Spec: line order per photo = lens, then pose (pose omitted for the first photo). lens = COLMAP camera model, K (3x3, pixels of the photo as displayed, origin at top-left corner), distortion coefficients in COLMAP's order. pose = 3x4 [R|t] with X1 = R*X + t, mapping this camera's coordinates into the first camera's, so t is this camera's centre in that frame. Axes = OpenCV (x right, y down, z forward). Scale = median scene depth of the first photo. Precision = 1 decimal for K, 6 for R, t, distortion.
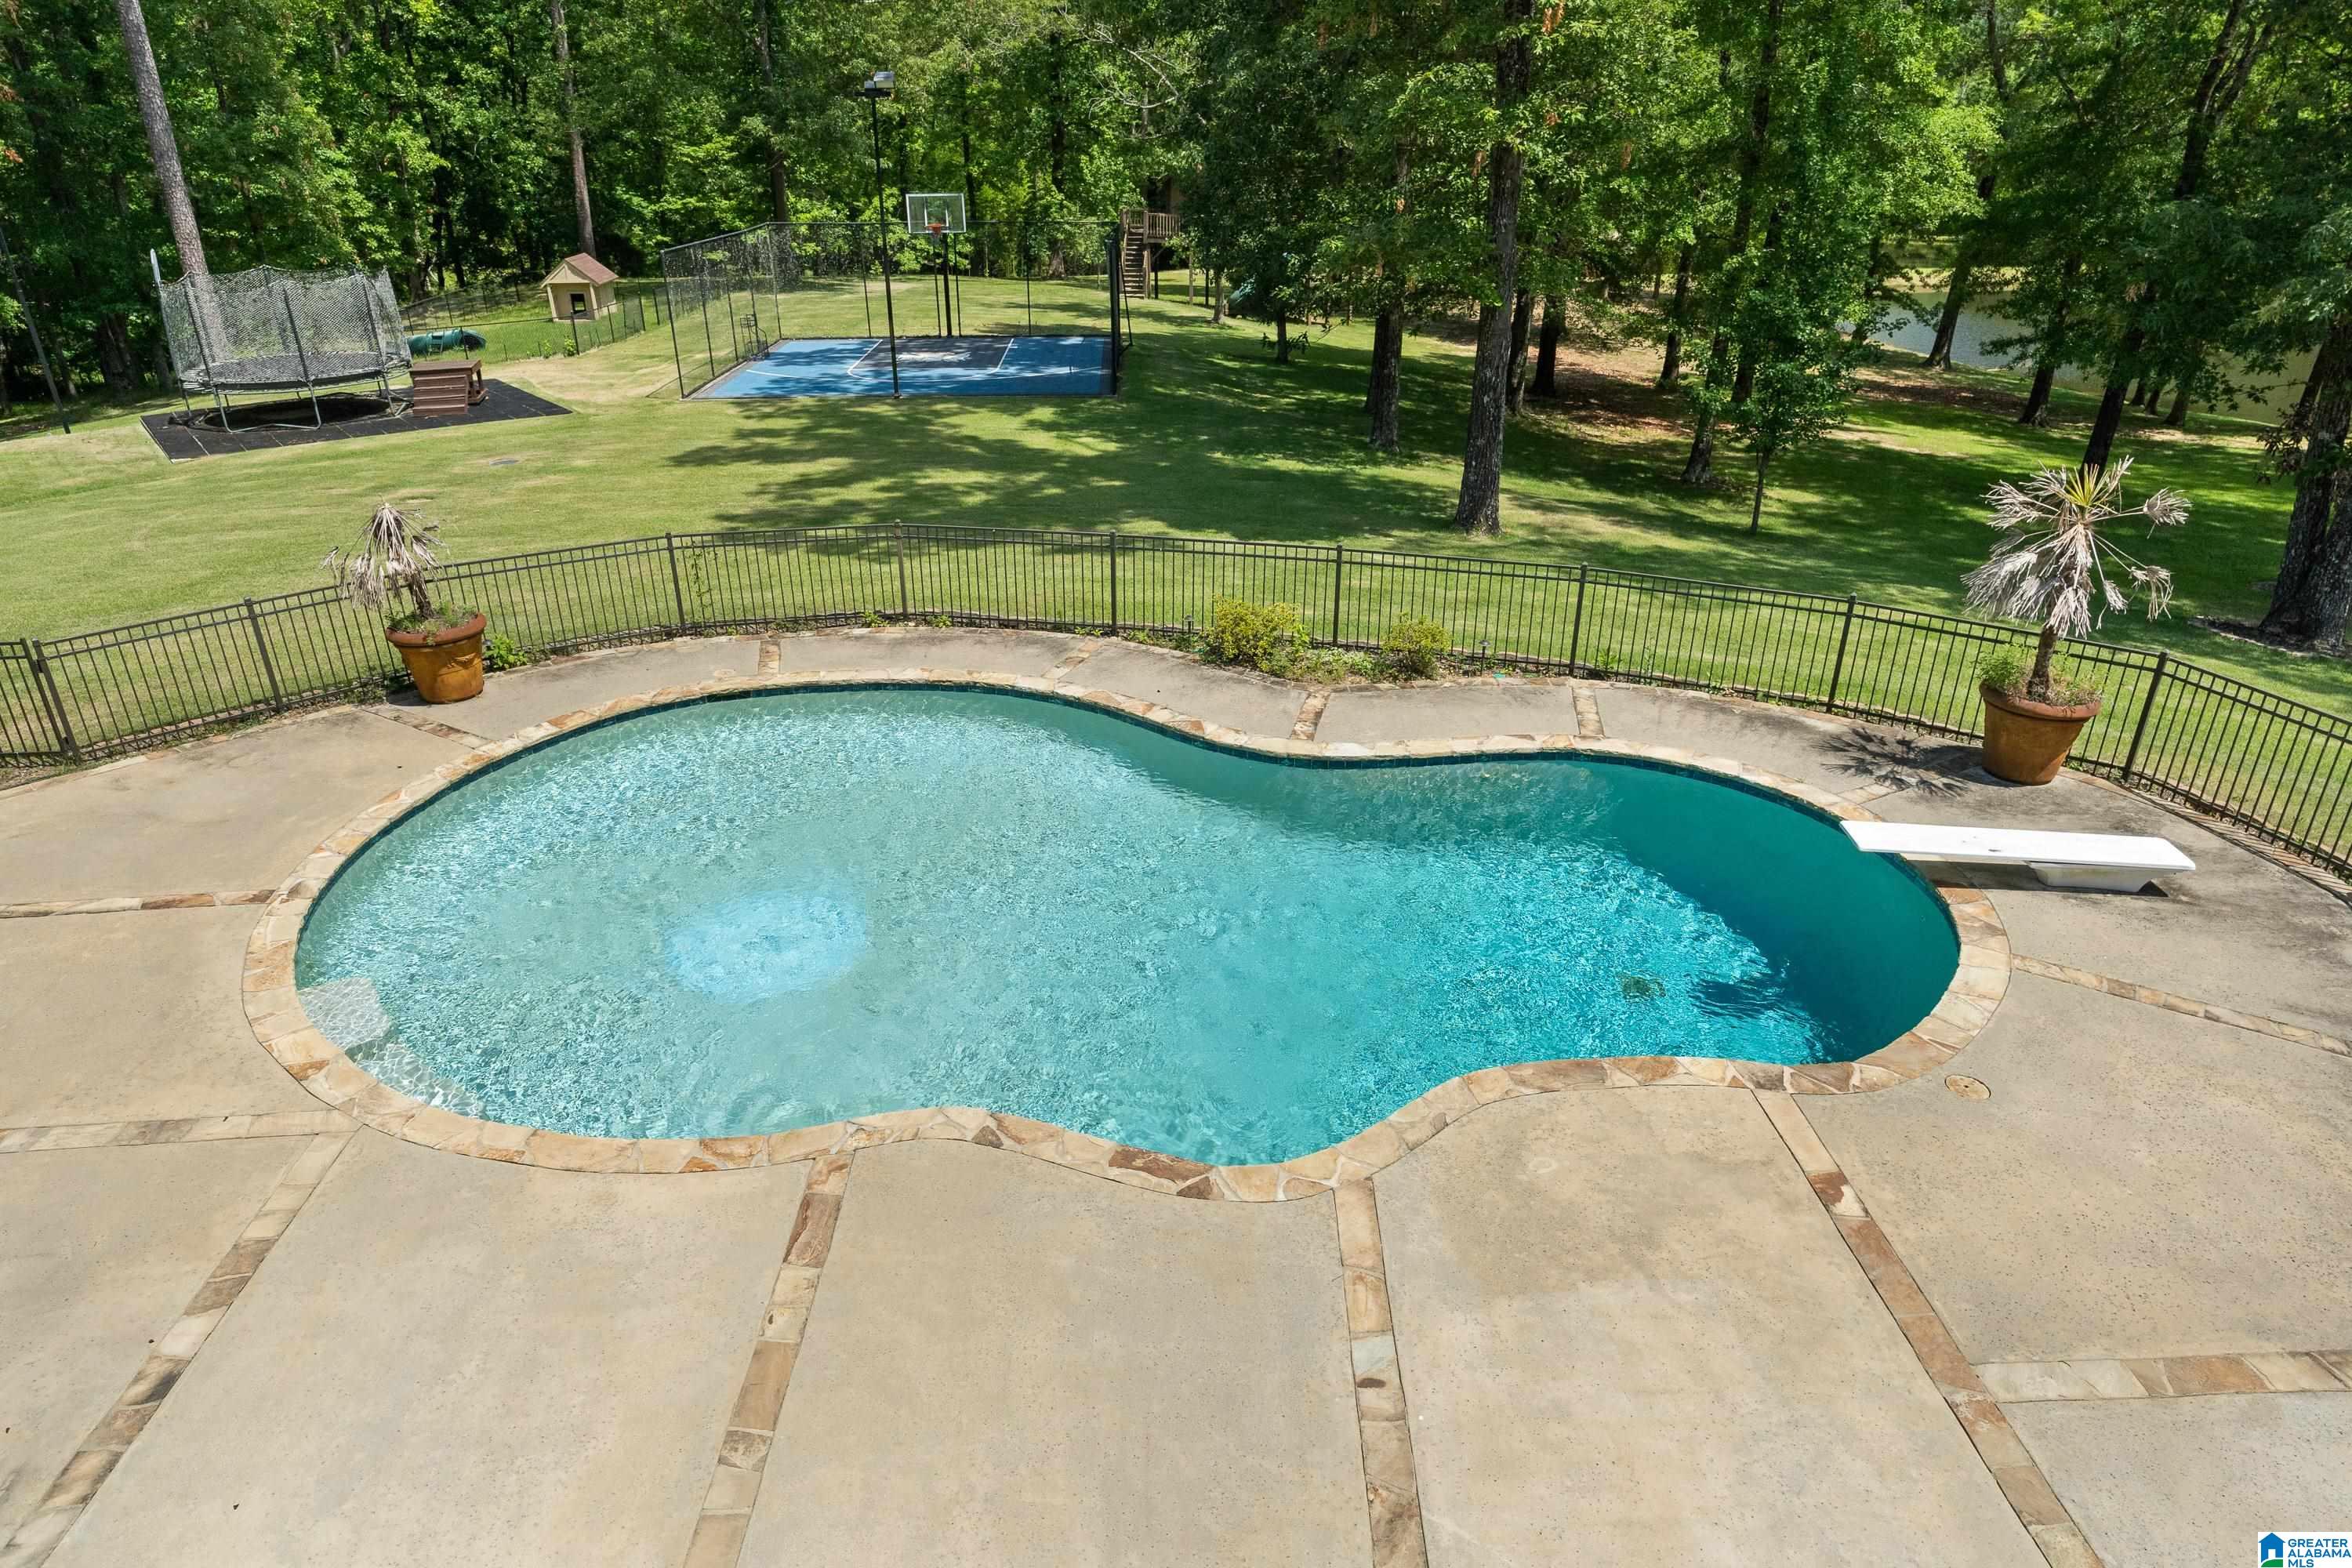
lens RADIAL K [[1449.9, 0, 1173.3], [0, 1449.9, 783.7], [0, 0, 1]] dist [0.002179, 0.000223]
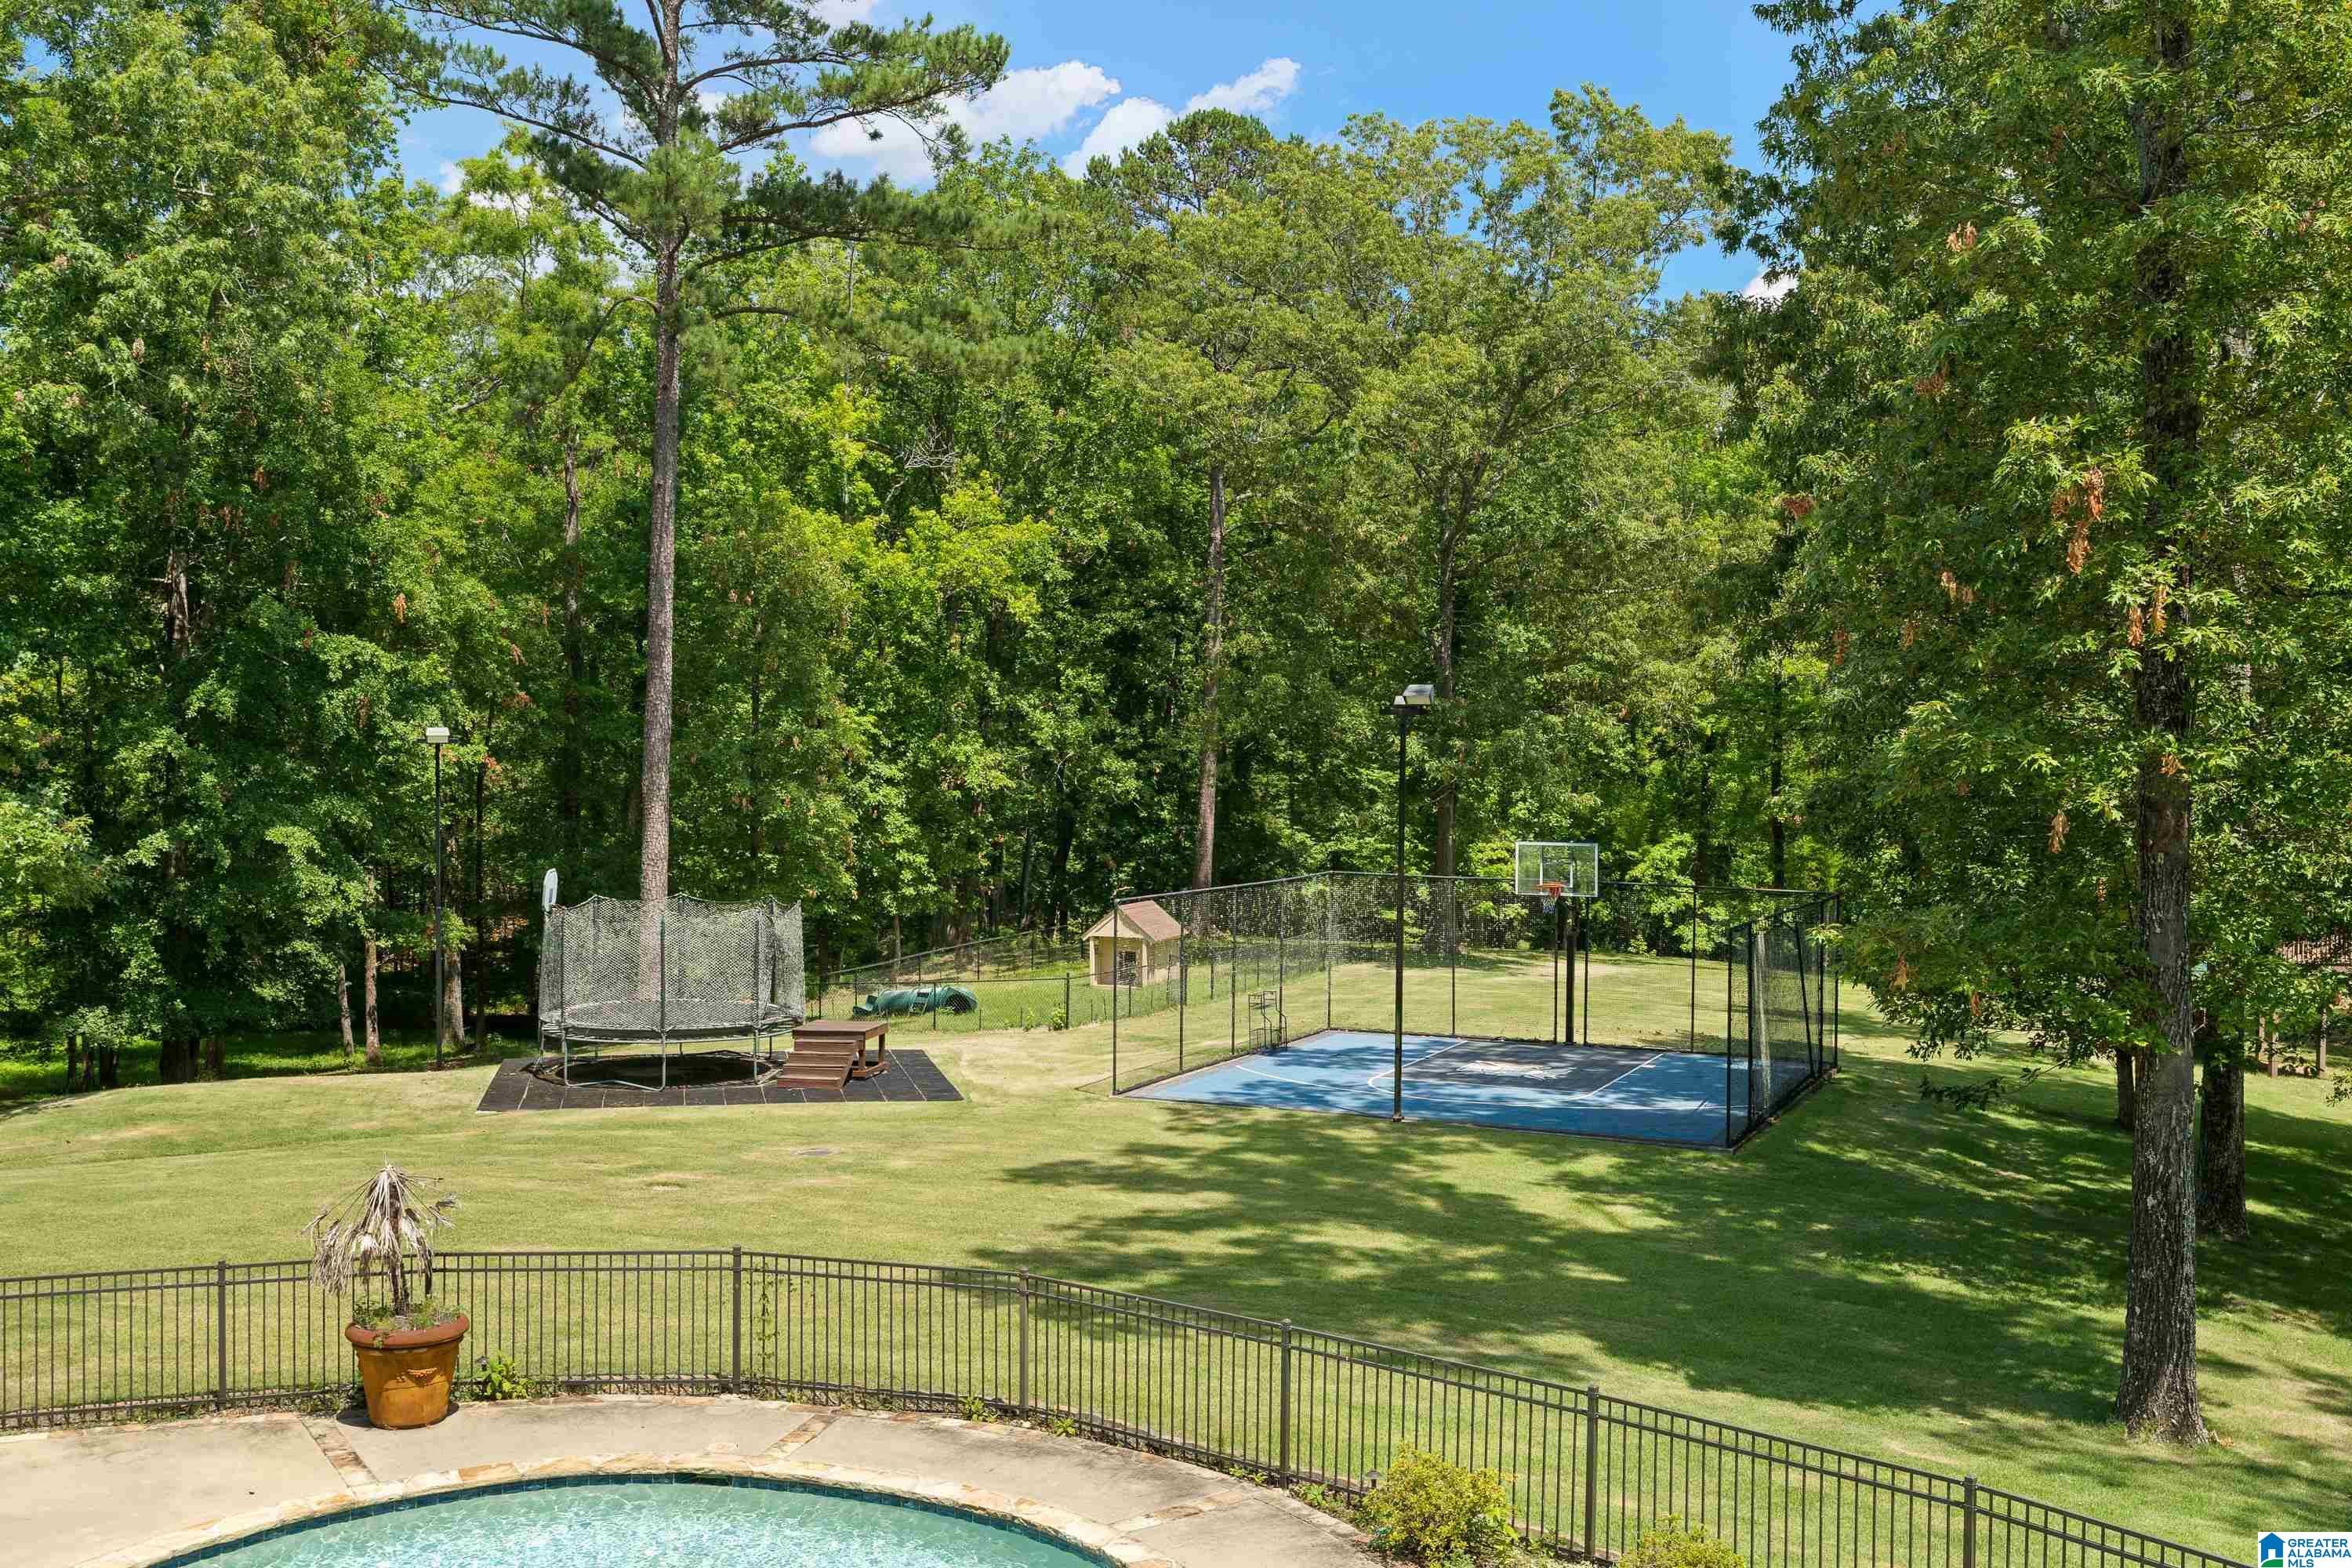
lens RADIAL K [[2352.0, 0, 1176.0], [0, 2352.0, 784.6], [0, 0, 1]] dist [0.000475, 0.000000]
pose [[0.897568, 0.026318, -0.440090, 0.332293], [-0.199178, 0.914746, -0.351523, -0.010237], [0.393320, 0.403172, 0.826288, -0.001480]]
